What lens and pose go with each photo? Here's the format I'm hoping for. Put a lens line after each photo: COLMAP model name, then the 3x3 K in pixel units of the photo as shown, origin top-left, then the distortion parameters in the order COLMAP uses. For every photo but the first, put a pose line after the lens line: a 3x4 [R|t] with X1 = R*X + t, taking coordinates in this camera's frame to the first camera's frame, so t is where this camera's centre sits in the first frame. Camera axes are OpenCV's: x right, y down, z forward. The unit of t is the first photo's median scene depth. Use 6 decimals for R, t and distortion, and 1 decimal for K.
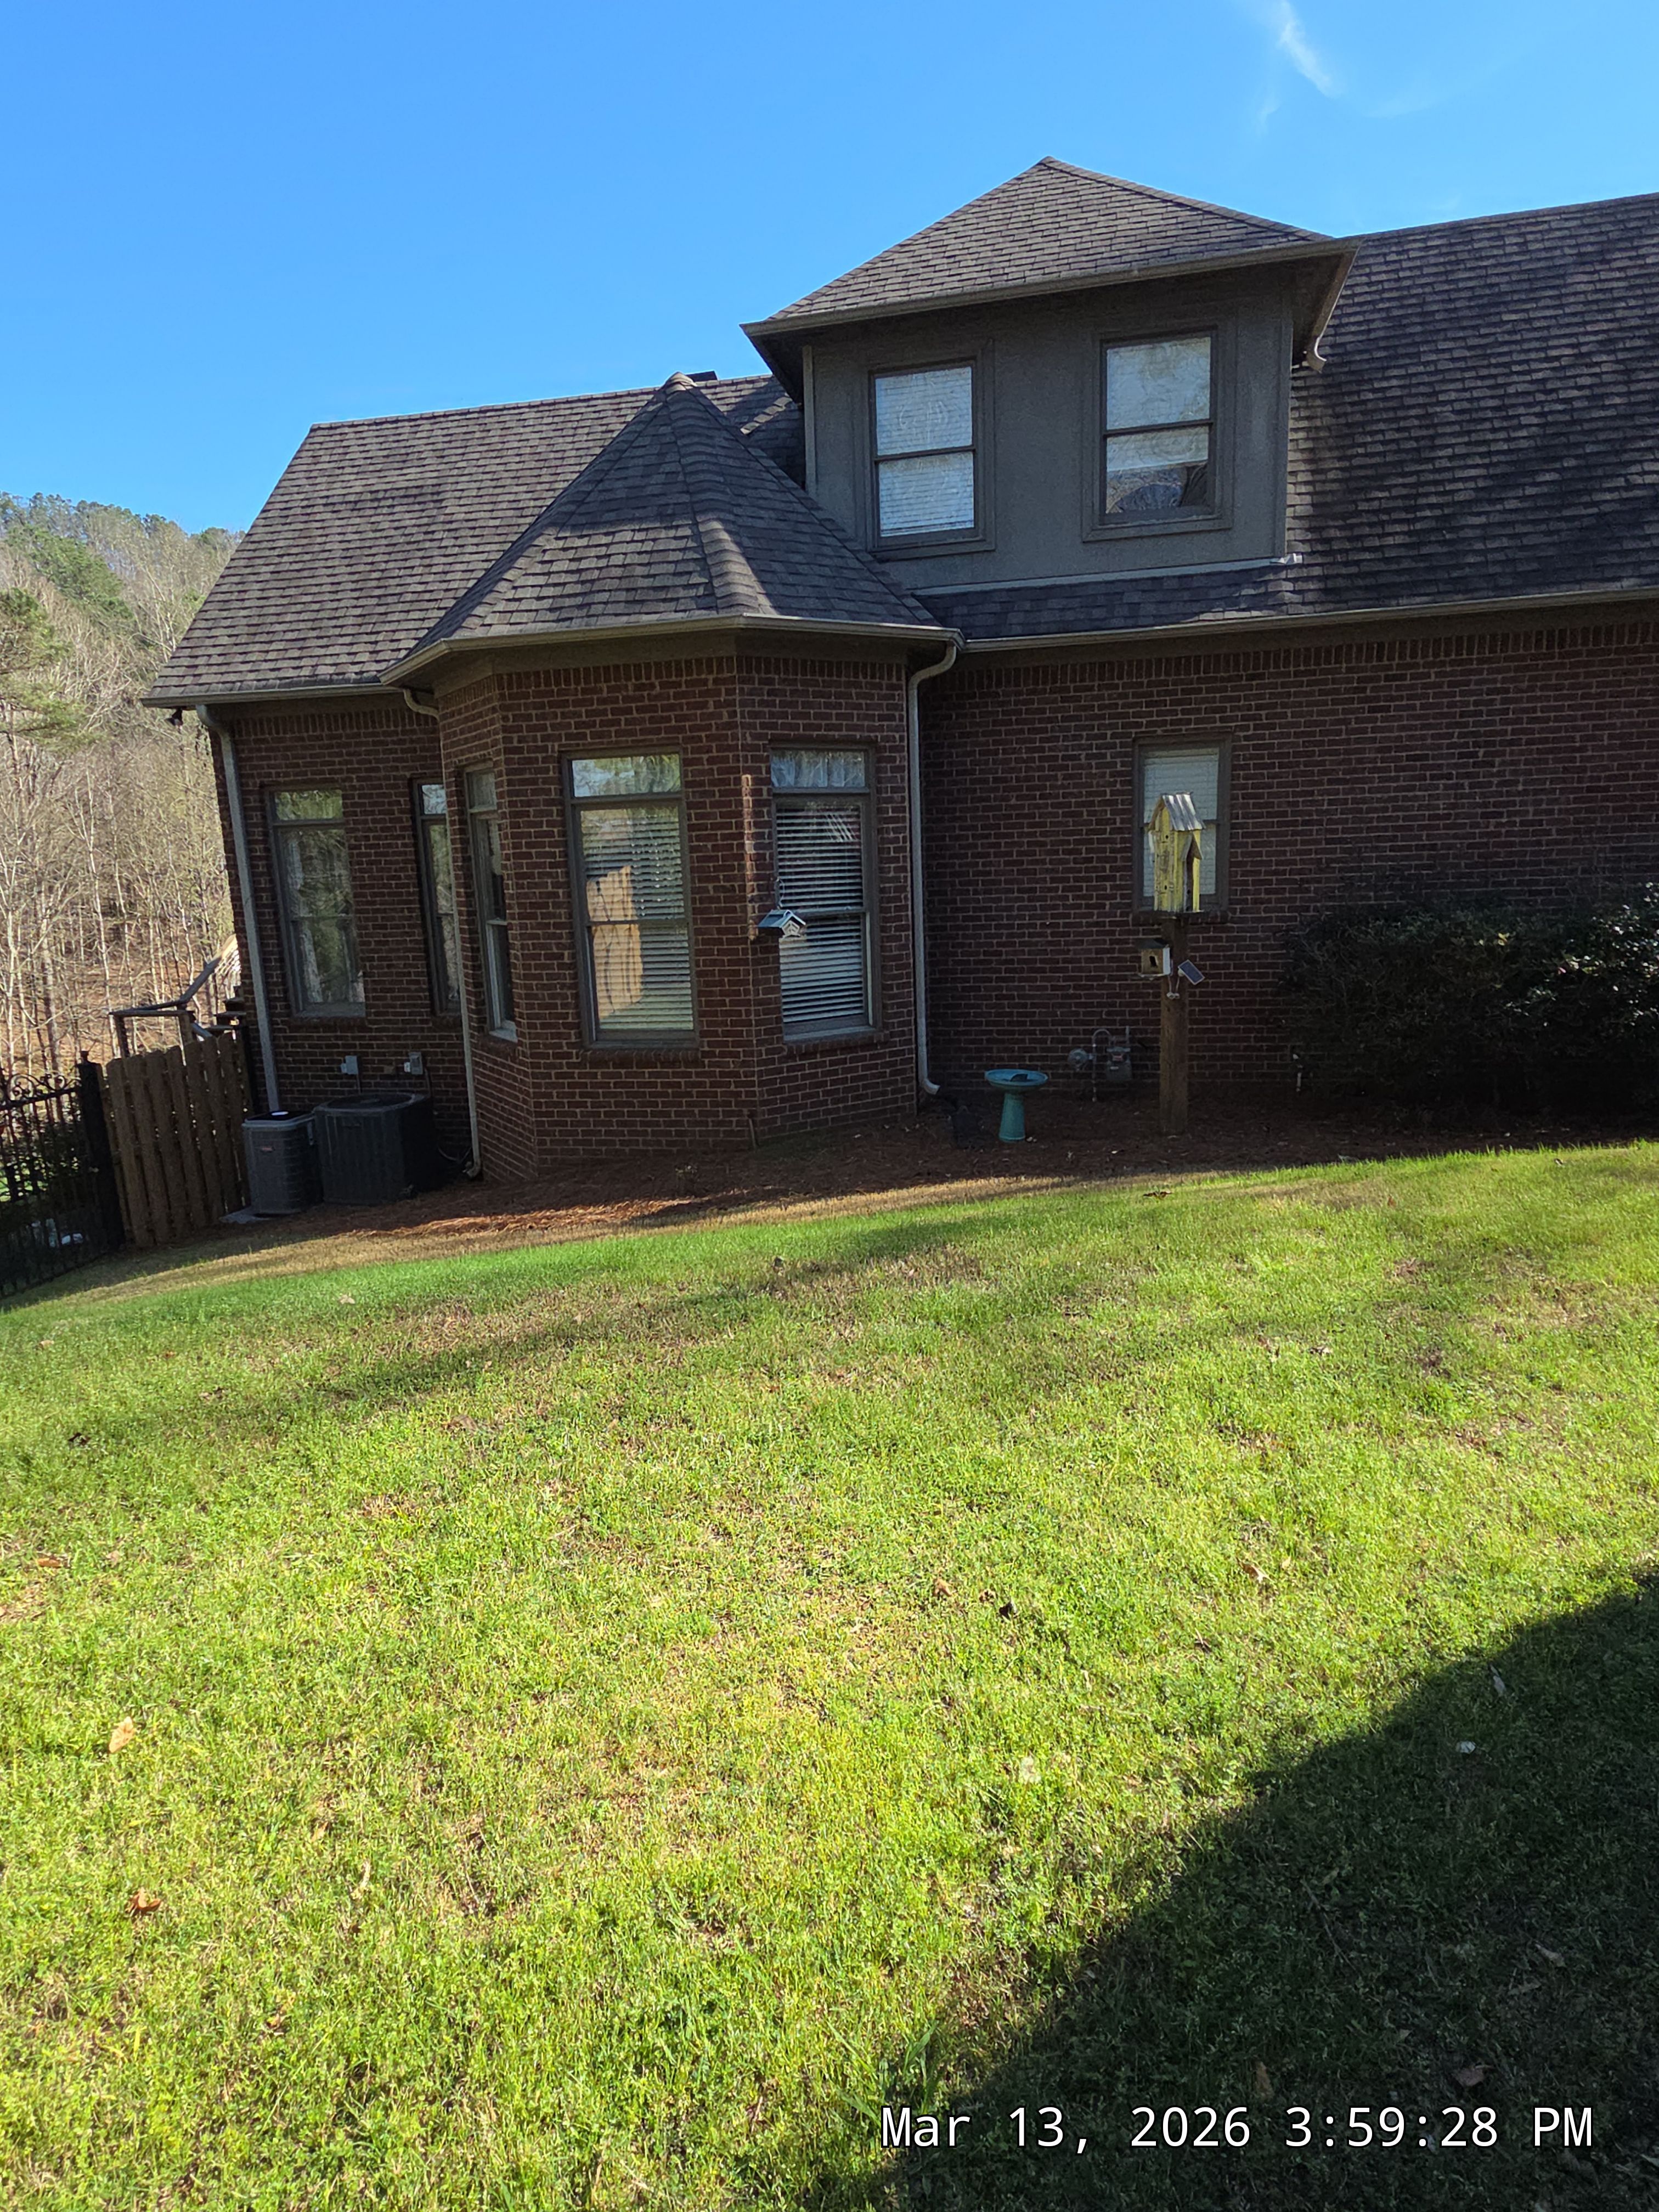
lens RADIAL K [[1258.2, 0, 829.5], [0, 1258.2, 1106.0], [0, 0, 1]] dist [0.007108, -0.000473]
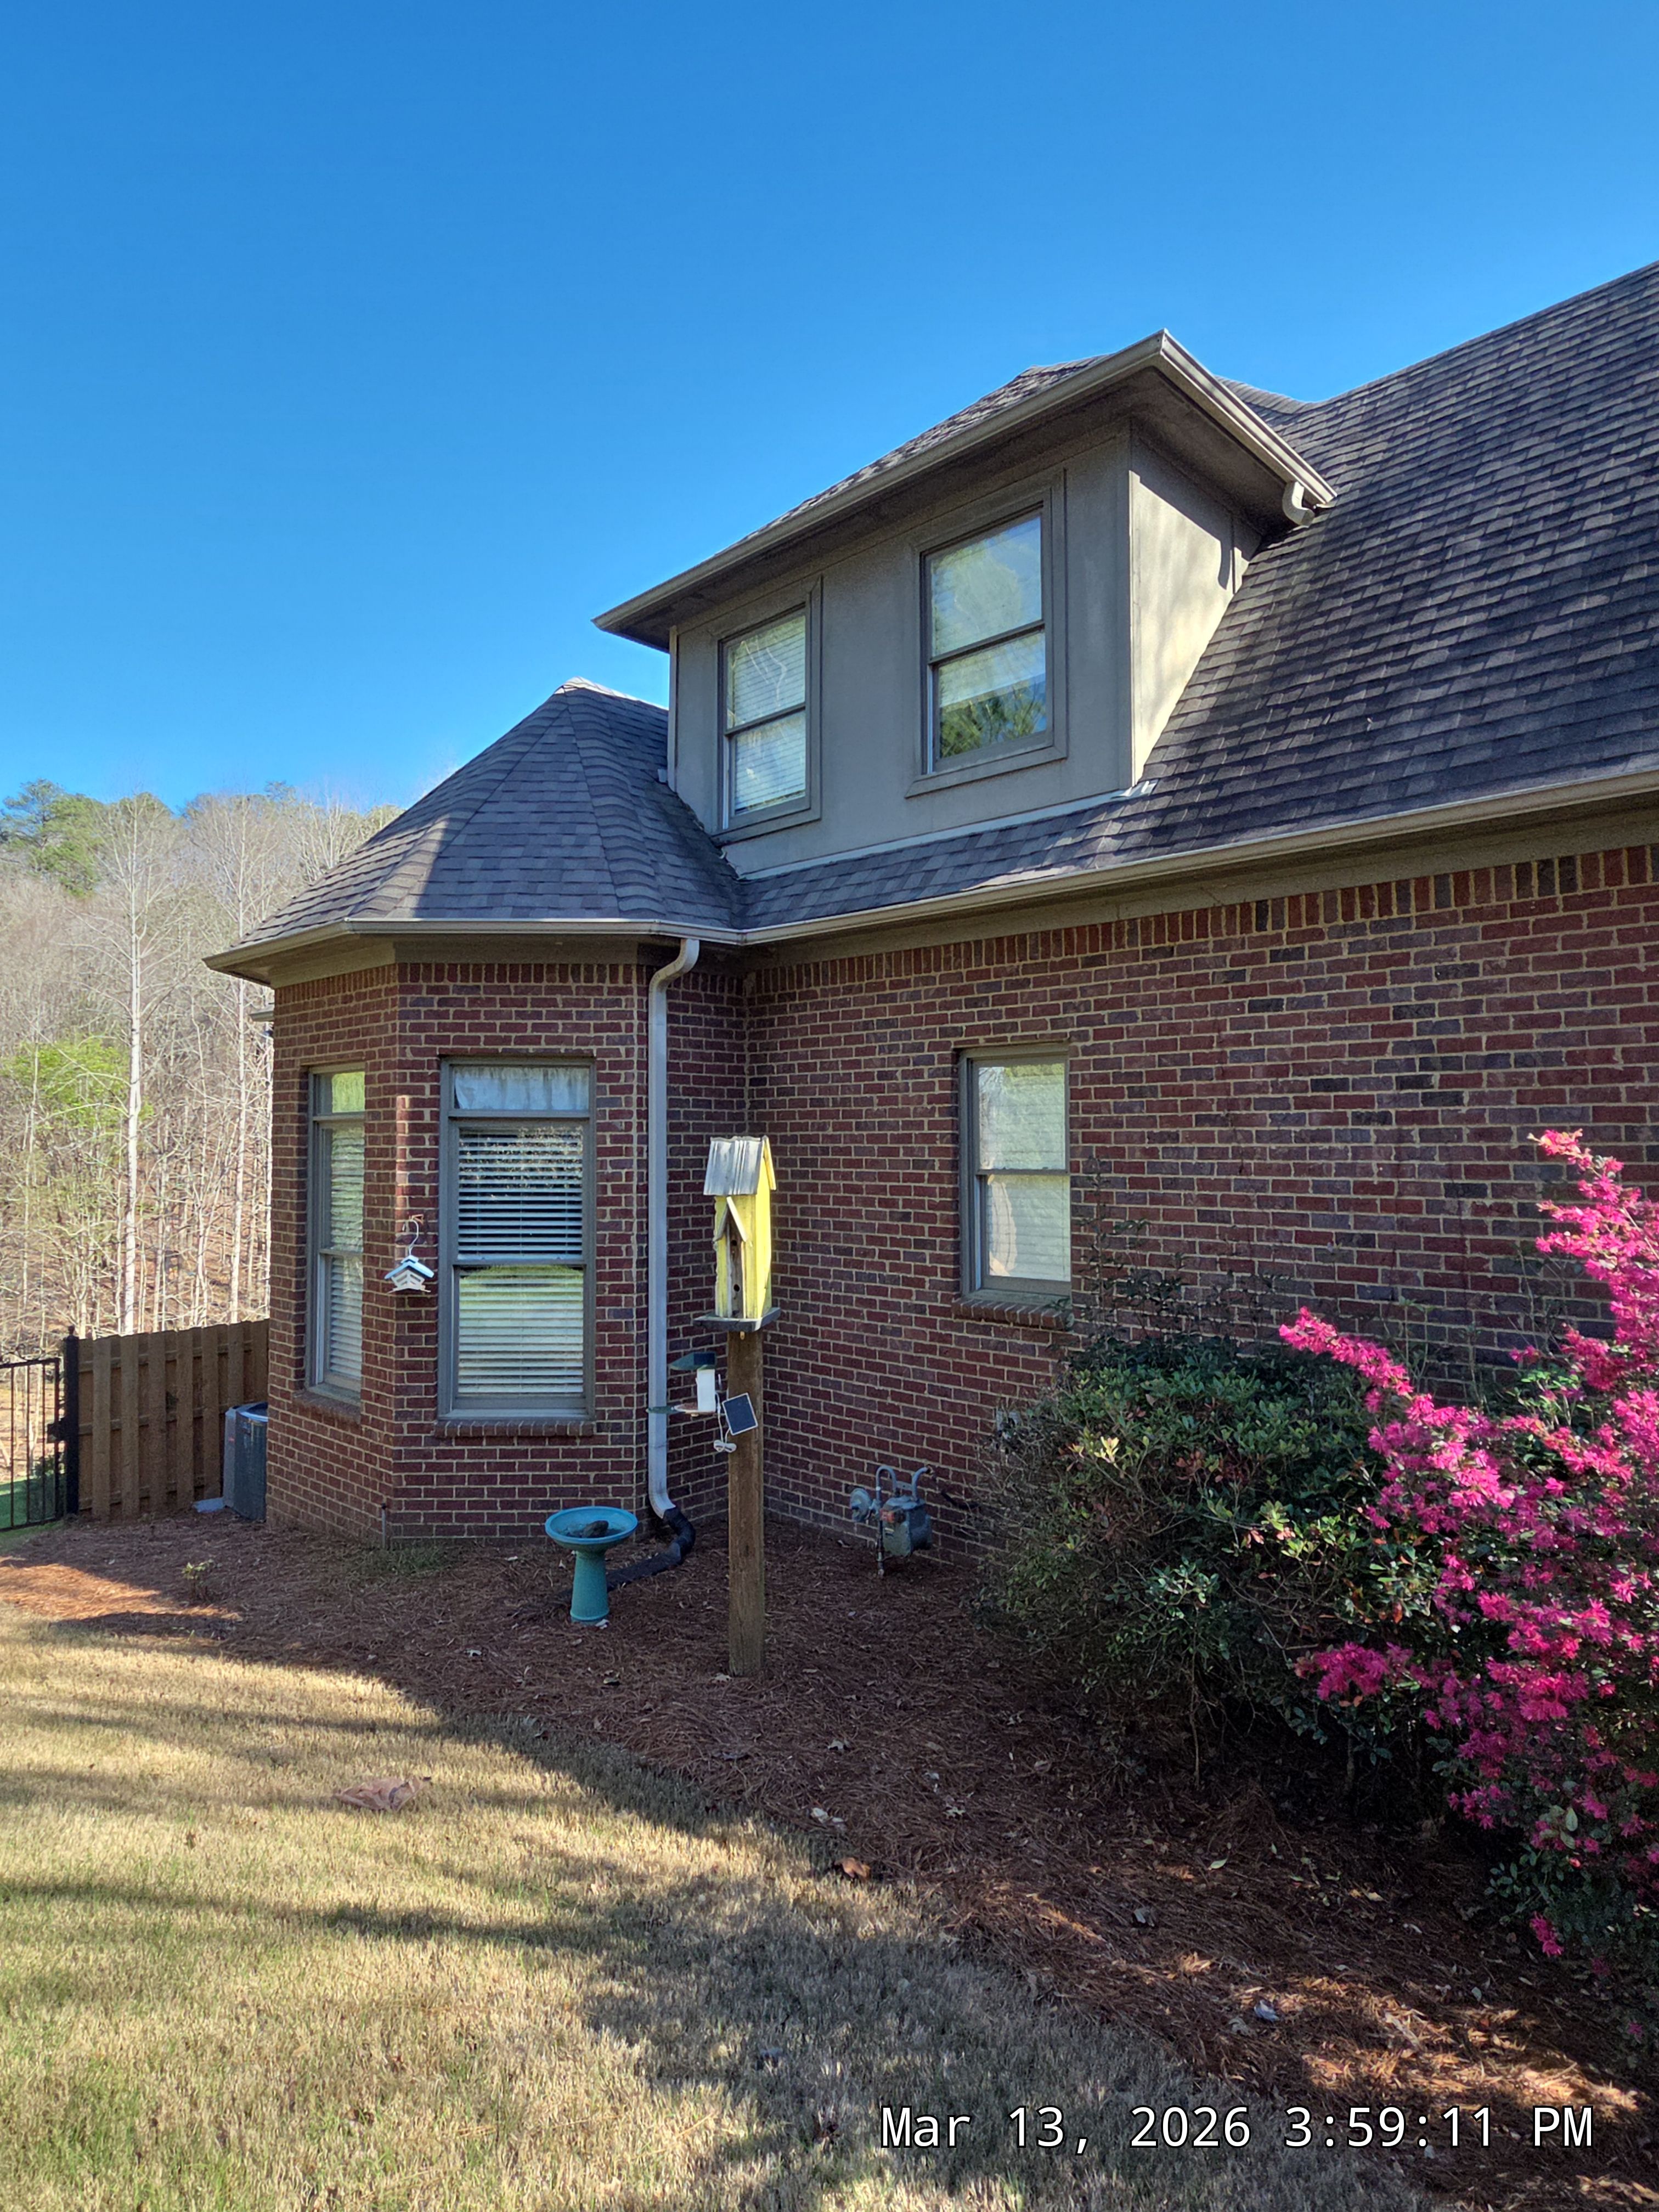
lens RADIAL K [[1258.2, 0, 829.5], [0, 1258.2, 1106.0], [0, 0, 1]] dist [0.007108, -0.000473]
pose [[0.847068, 0.023504, -0.530964, 0.580315], [-0.139082, 0.974012, -0.178766, -0.132448], [0.512964, 0.225274, 0.828323, 0.408514]]
